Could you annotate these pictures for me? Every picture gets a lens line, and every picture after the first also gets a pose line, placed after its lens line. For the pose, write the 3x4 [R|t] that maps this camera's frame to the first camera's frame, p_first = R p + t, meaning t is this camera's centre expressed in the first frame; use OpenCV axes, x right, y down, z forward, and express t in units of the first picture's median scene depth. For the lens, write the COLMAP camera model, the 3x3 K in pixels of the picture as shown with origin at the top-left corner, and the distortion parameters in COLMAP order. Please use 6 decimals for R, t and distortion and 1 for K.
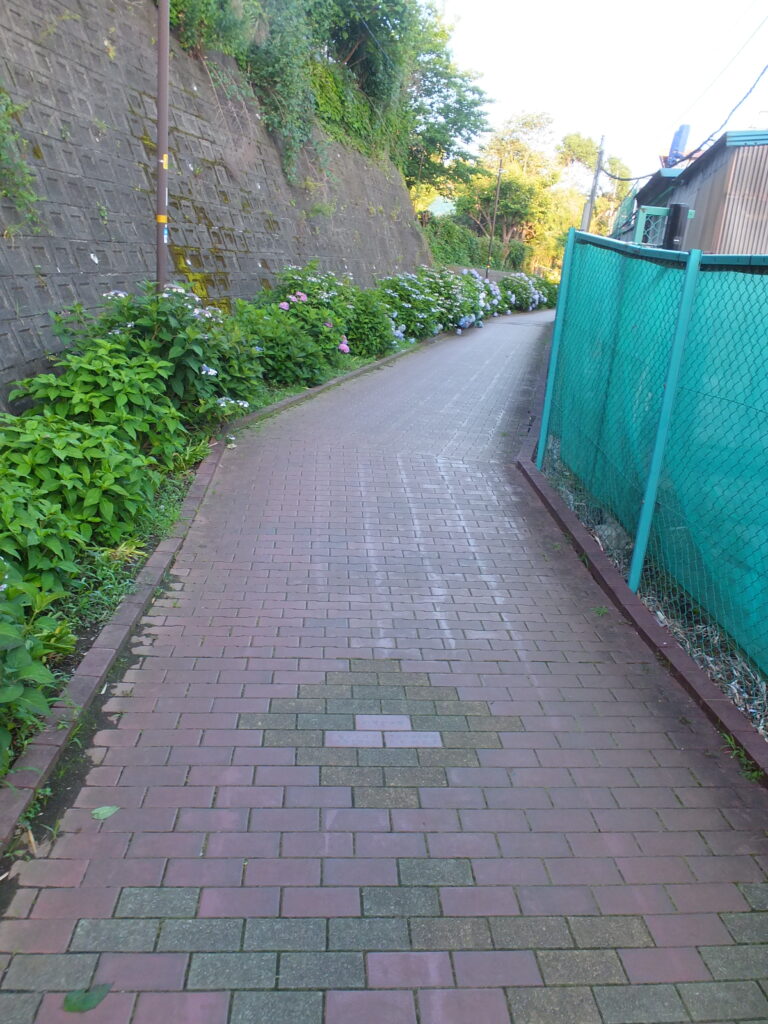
lens RADIAL K [[780.0, 0, 377.3], [0, 780.0, 499.7], [0, 0, 1]] dist [-0.019290, 0.009463]
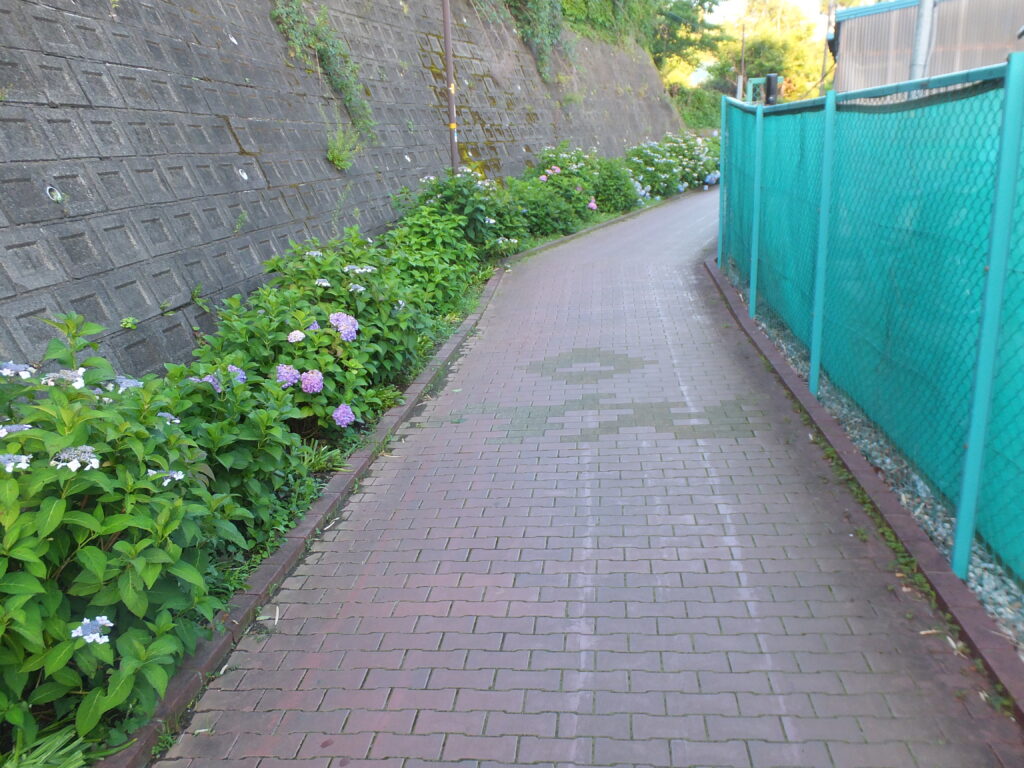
lens RADIAL K [[780.0, 0, 512.0], [0, 780.0, 384.0], [0, 0, 1]] dist [-0.019290, 0.009463]
pose [[0.977966, -0.068718, -0.197130, 0.063102], [0.069261, 0.997590, -0.004148, 0.097477], [0.196940, -0.009597, 0.980369, -0.295340]]
